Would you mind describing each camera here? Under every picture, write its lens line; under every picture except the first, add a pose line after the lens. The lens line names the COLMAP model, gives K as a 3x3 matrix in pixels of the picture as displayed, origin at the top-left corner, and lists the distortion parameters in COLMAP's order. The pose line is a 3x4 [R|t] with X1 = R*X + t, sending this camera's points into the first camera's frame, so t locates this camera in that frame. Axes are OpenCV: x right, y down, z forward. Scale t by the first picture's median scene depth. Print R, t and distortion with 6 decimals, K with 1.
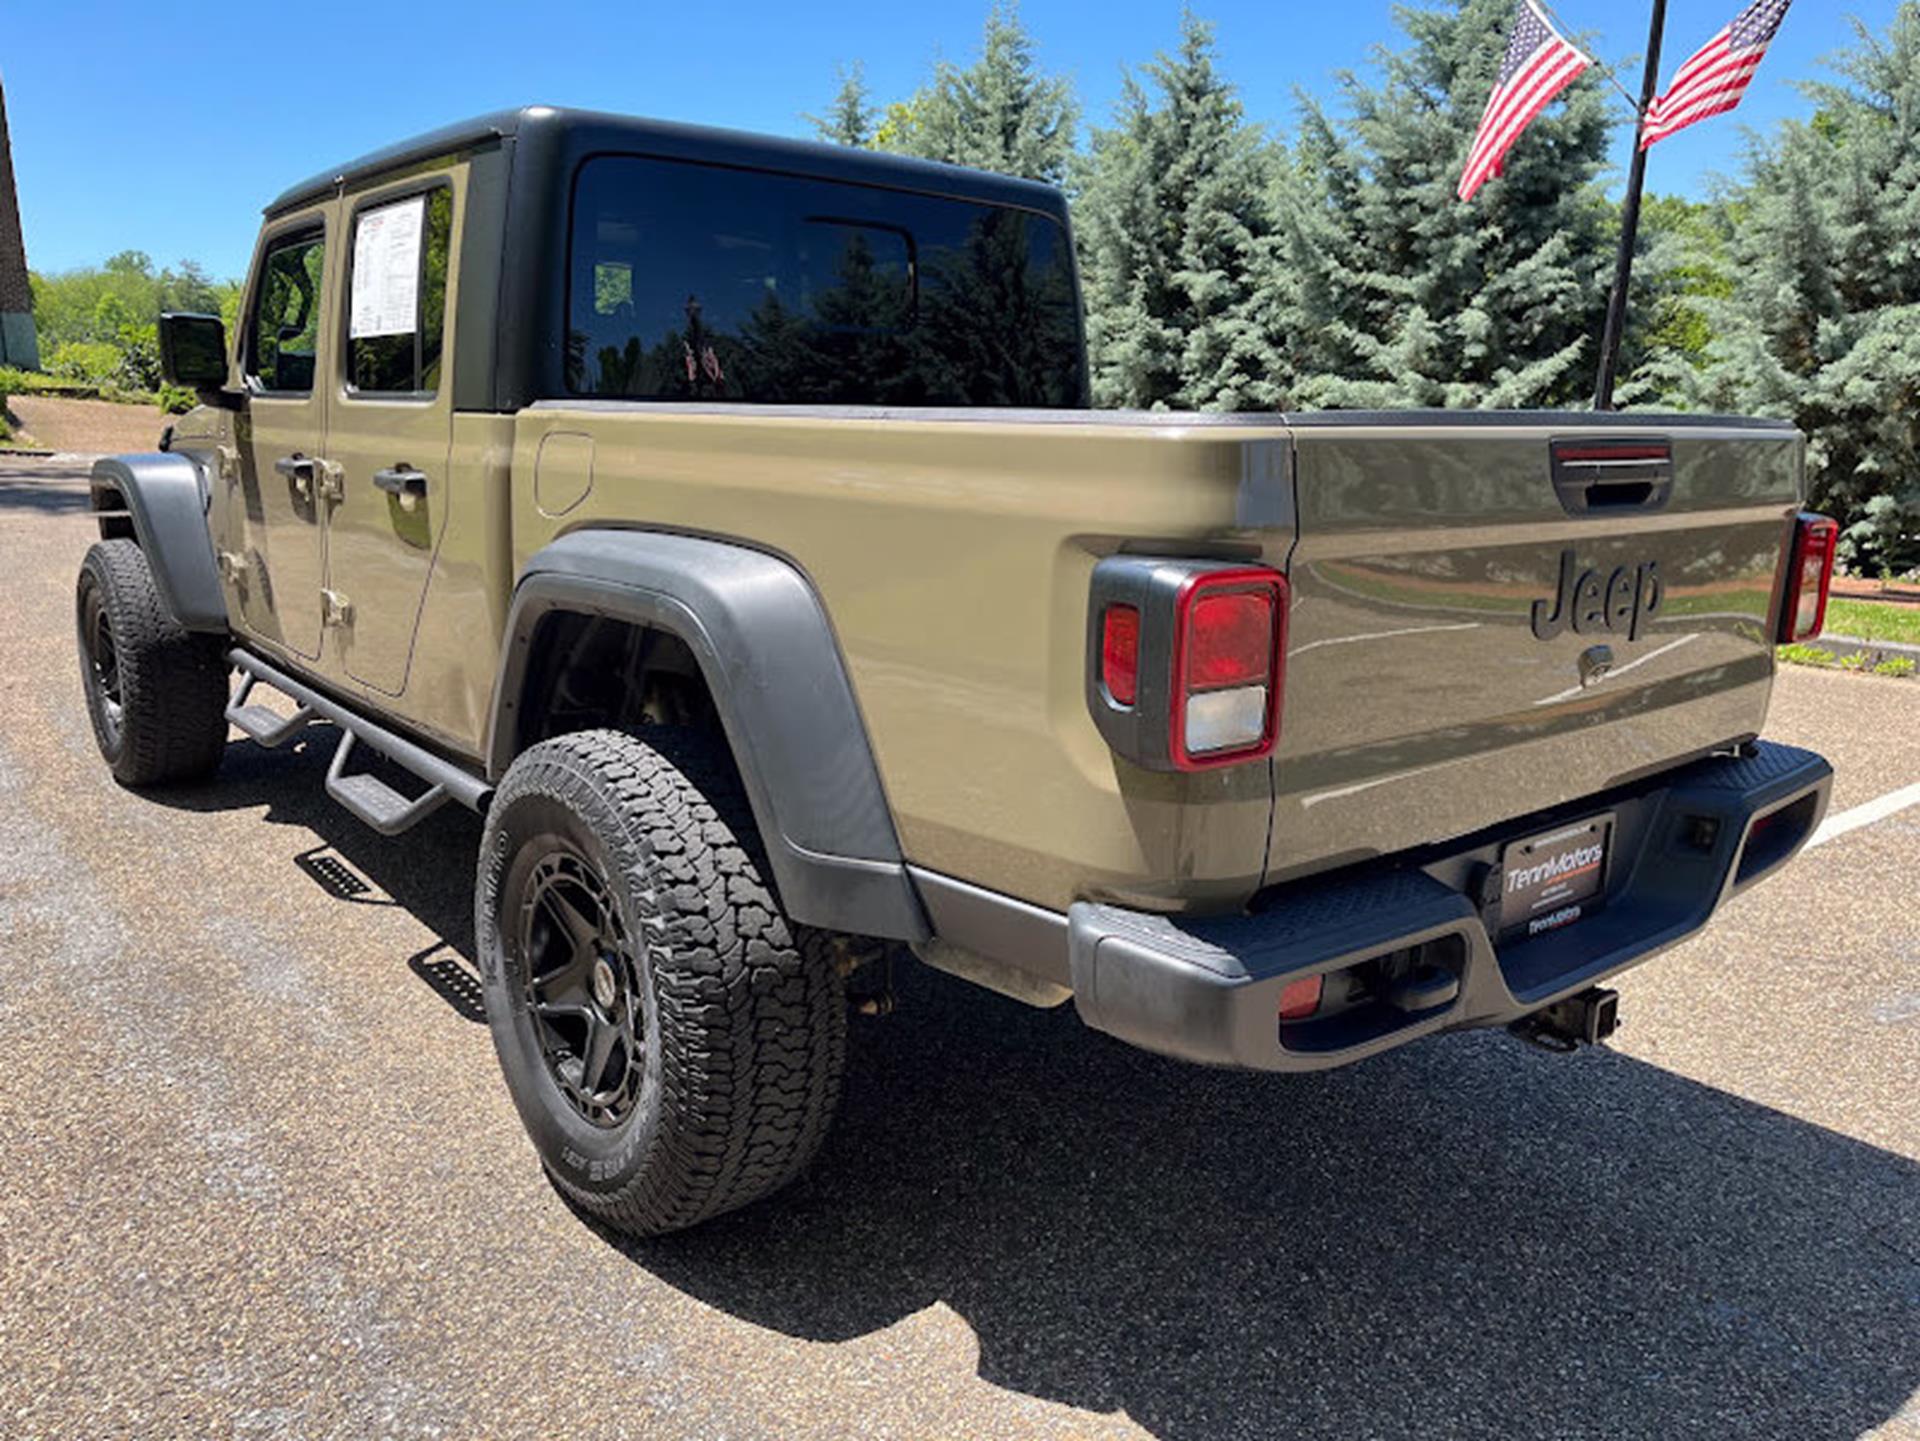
lens RADIAL K [[1455.3, 0, 960.6], [0, 1455.3, 734.7], [0, 0, 1]] dist [0.023973, -0.004321]
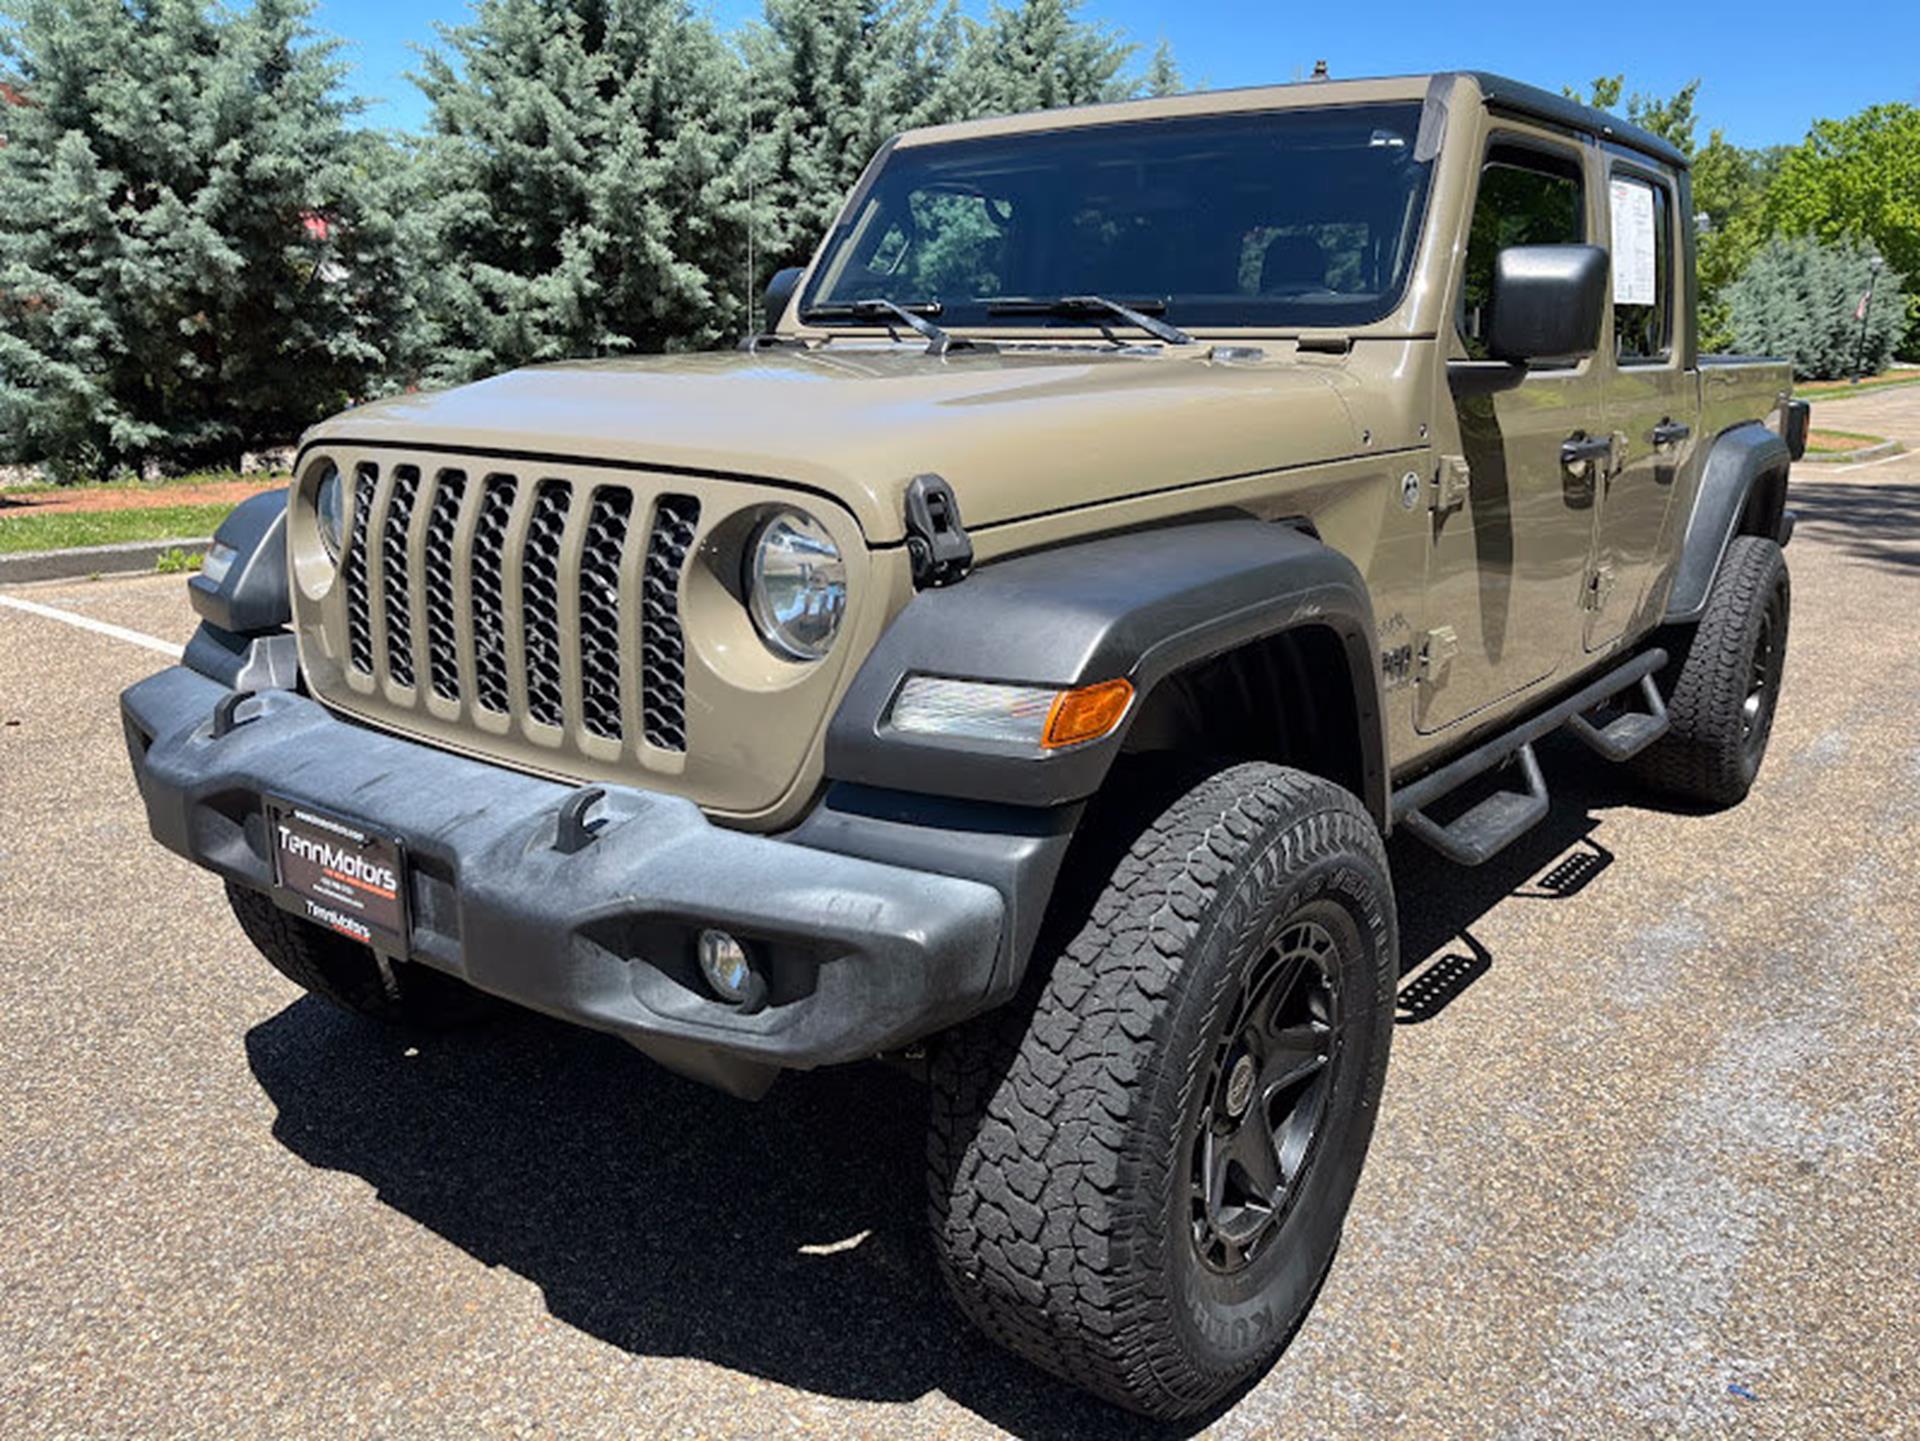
lens RADIAL K [[1440.5, 0, 961.9], [0, 1440.5, 706.2], [0, 0, 1]] dist [0.058579, -0.070727]
pose [[-0.212255, -0.257239, 0.942749, -1.125202], [0.195720, 0.933993, 0.298915, -0.339231], [-0.957414, 0.247961, -0.147898, 1.397358]]
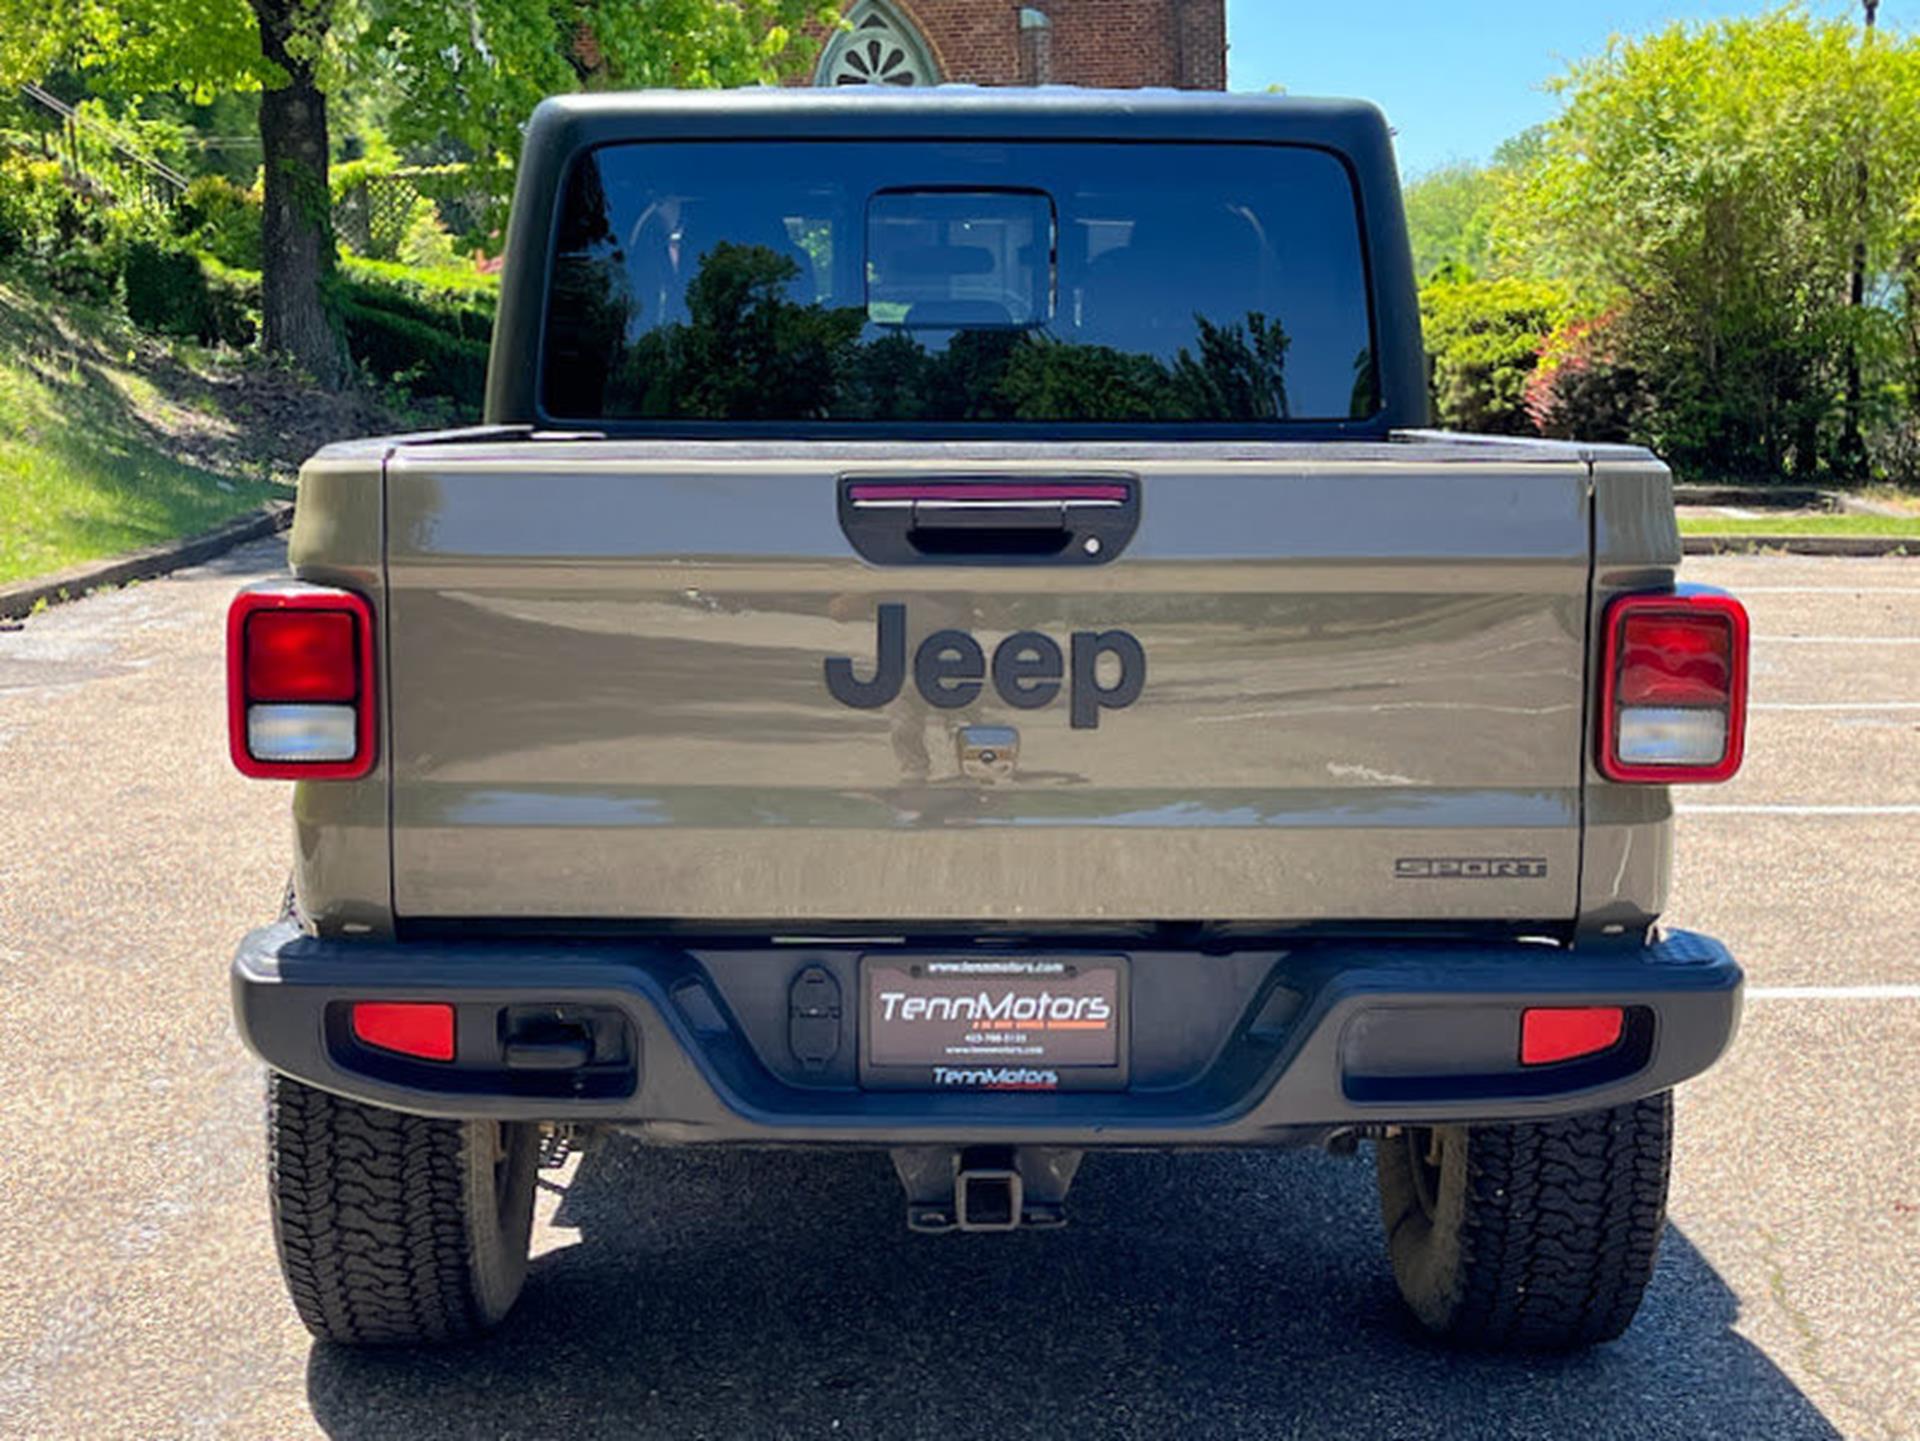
lens RADIAL K [[3090.6, 0, 955.7], [0, 3090.6, 740.7], [0, 0, 1]] dist [0.084117, 0.000000]
pose [[0.769801, 0.058493, -0.635598, 0.781181], [-0.127807, 0.989751, -0.063708, 0.030661], [0.625357, 0.130276, 0.769387, -0.171766]]
